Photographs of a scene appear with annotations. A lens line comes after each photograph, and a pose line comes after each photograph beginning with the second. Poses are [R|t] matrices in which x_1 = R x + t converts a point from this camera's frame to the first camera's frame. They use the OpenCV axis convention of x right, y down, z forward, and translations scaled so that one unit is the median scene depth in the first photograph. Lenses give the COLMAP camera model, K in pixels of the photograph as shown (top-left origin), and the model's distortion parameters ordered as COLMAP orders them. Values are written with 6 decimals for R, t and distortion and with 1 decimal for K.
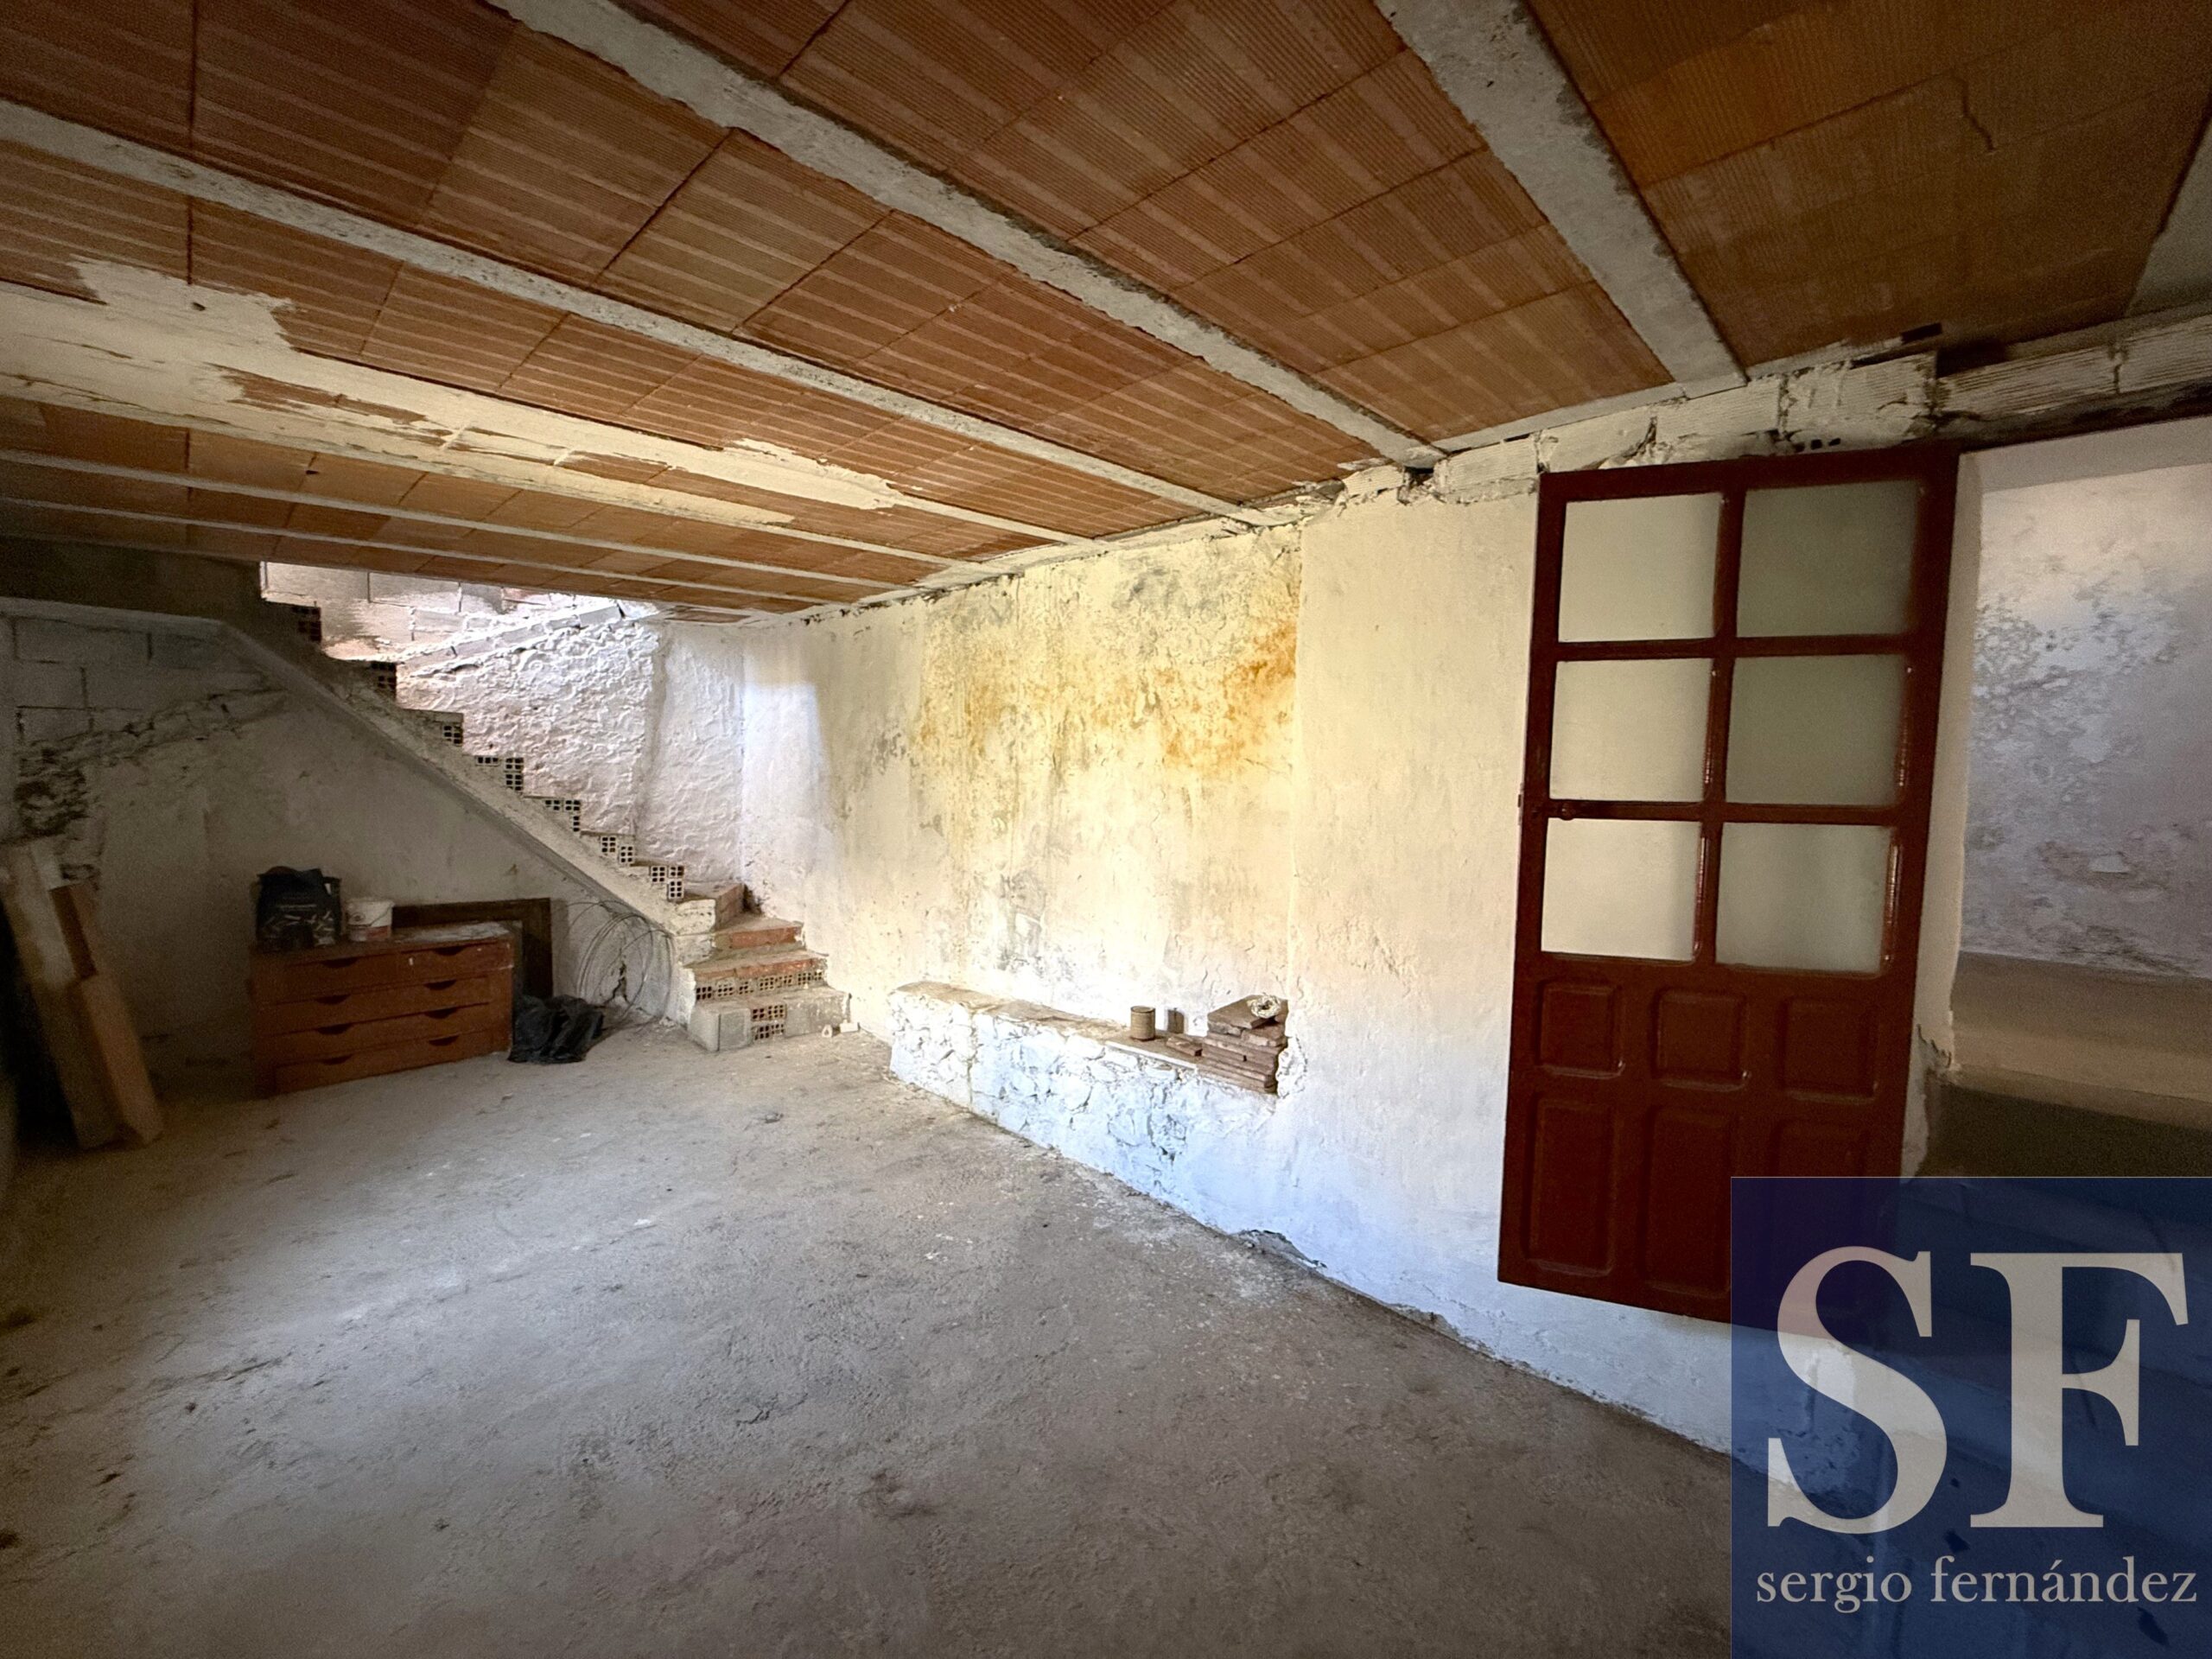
lens RADIAL K [[883.6, 0, 1104.8], [0, 883.6, 826.8], [0, 0, 1]] dist [0.001327, -0.001085]
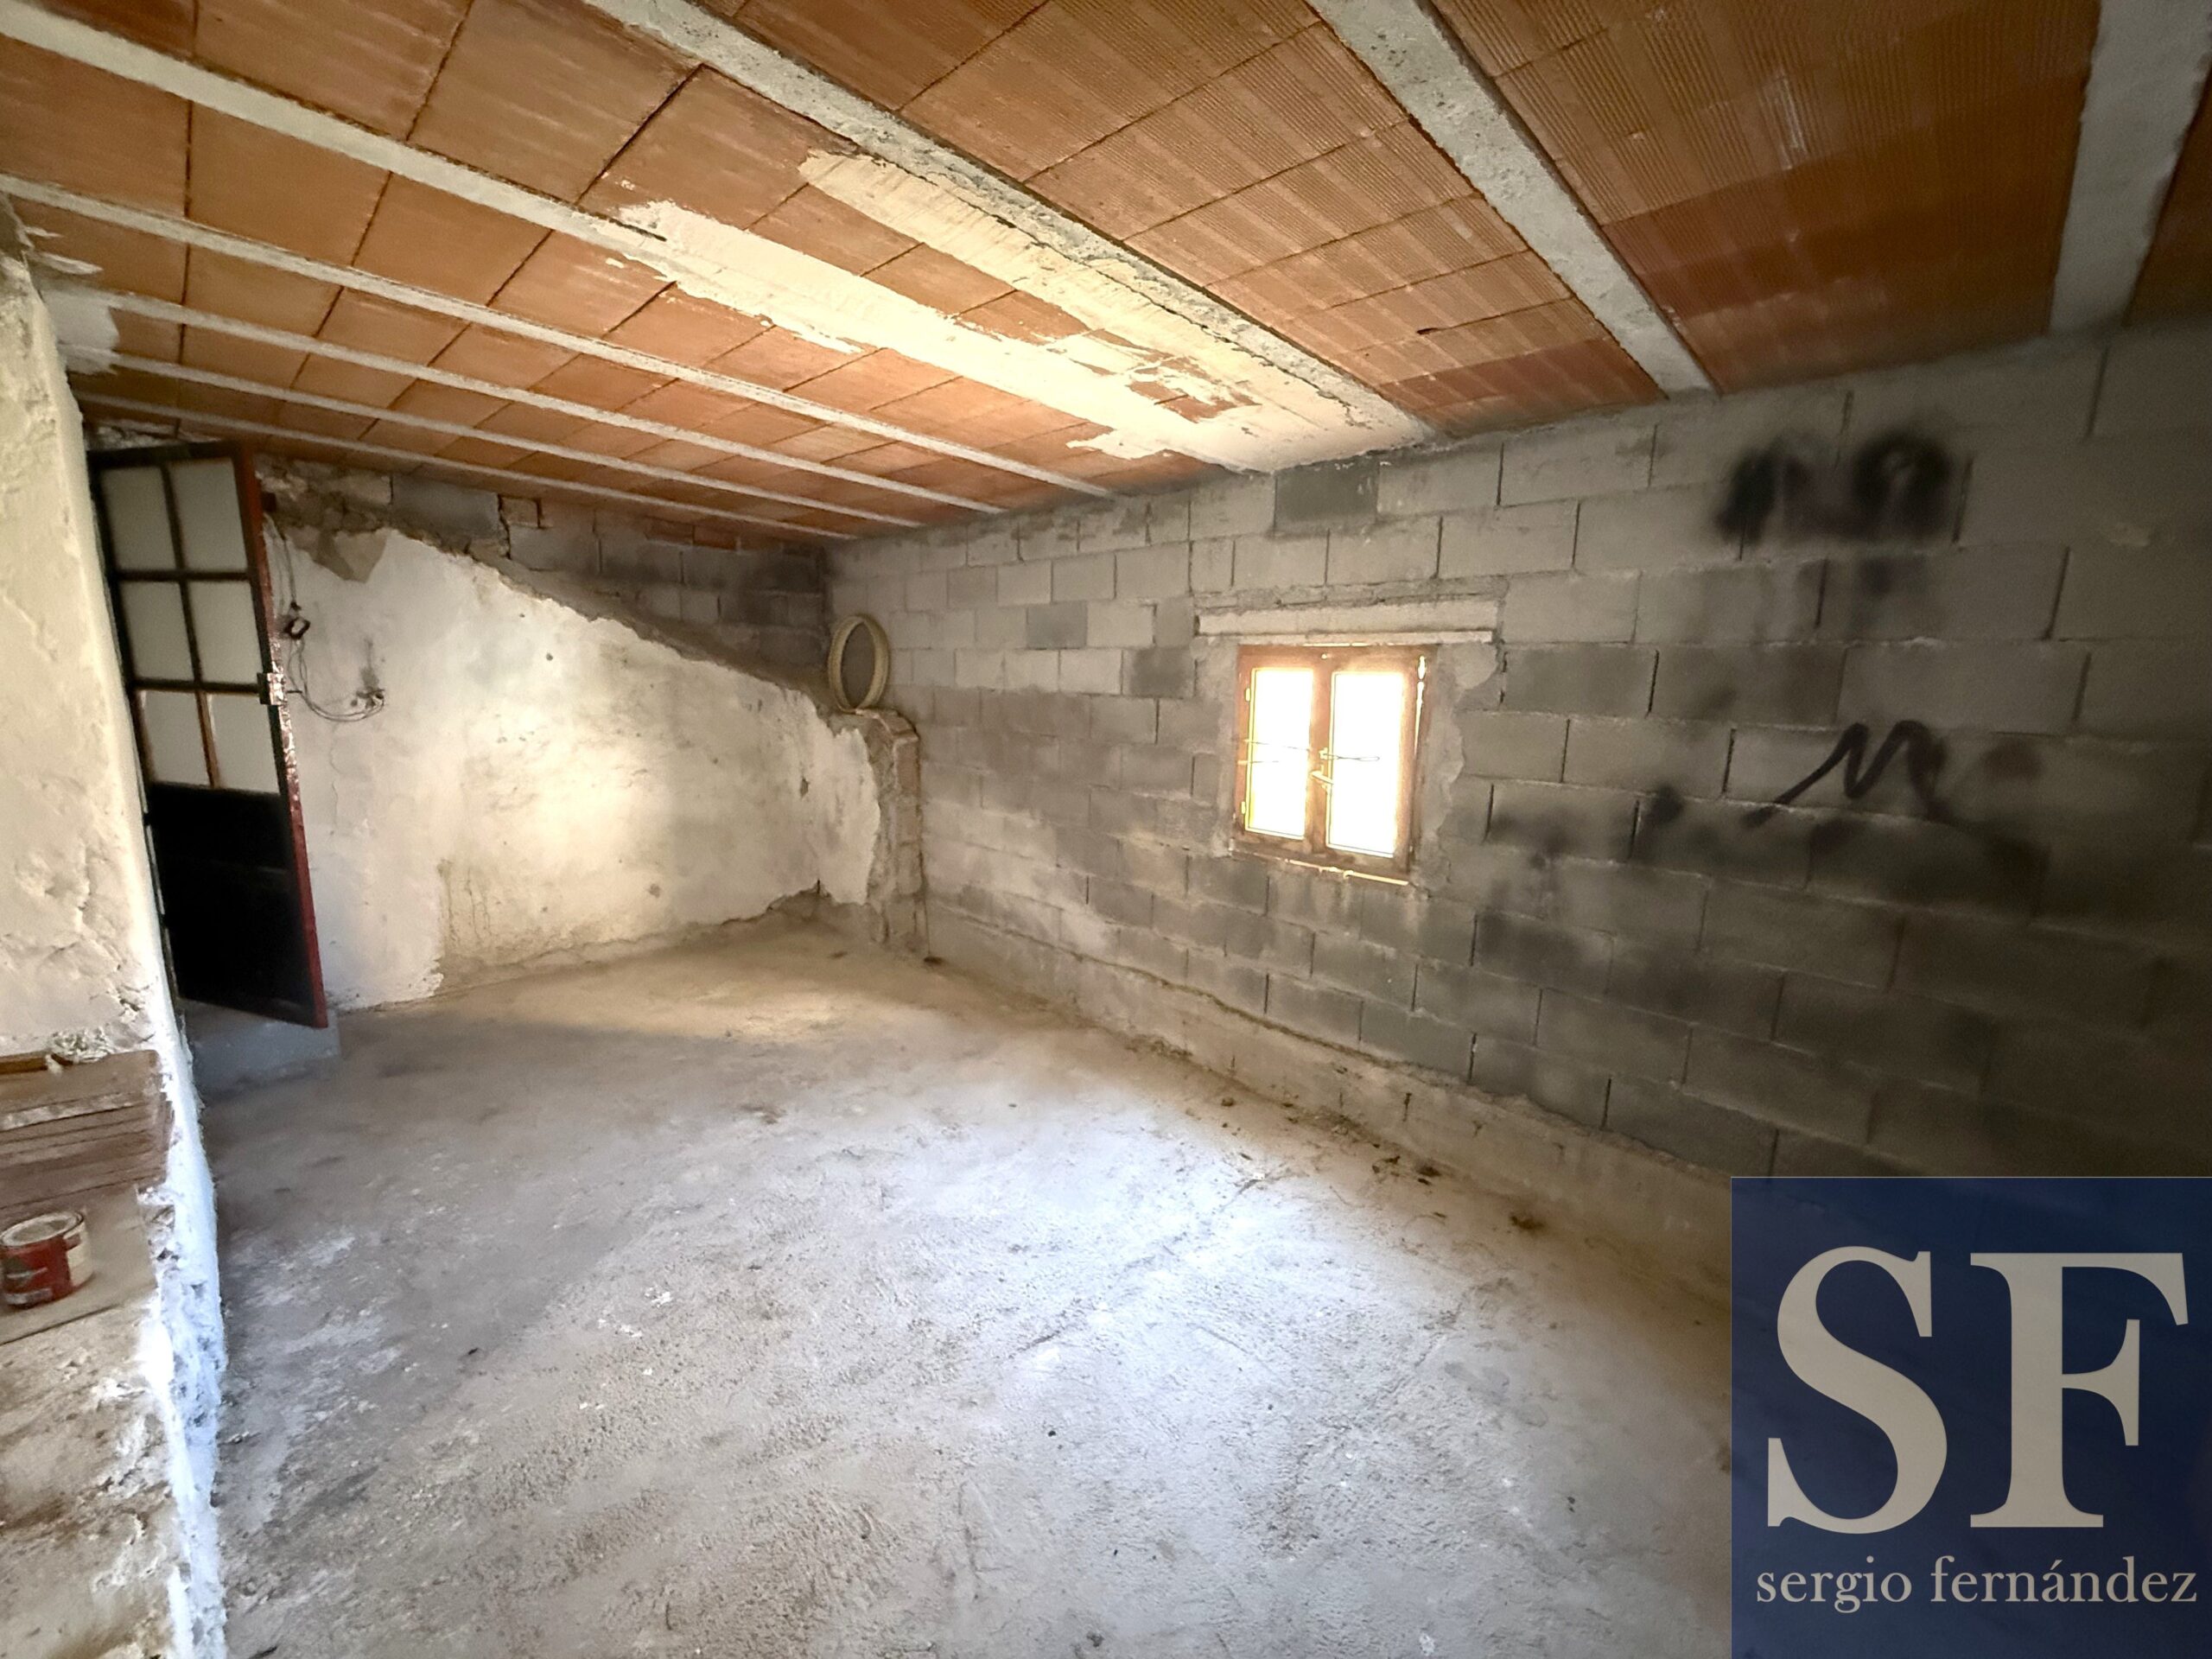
lens RADIAL K [[883.6, 0, 1105.1], [0, 883.6, 827.3], [0, 0, 1]] dist [0.001327, -0.001085]
pose [[-0.999084, -0.042779, 0.000855, -0.730020], [-0.041466, 0.972964, 0.227204, -0.164661], [-0.010552, 0.226961, -0.973847, 2.116094]]
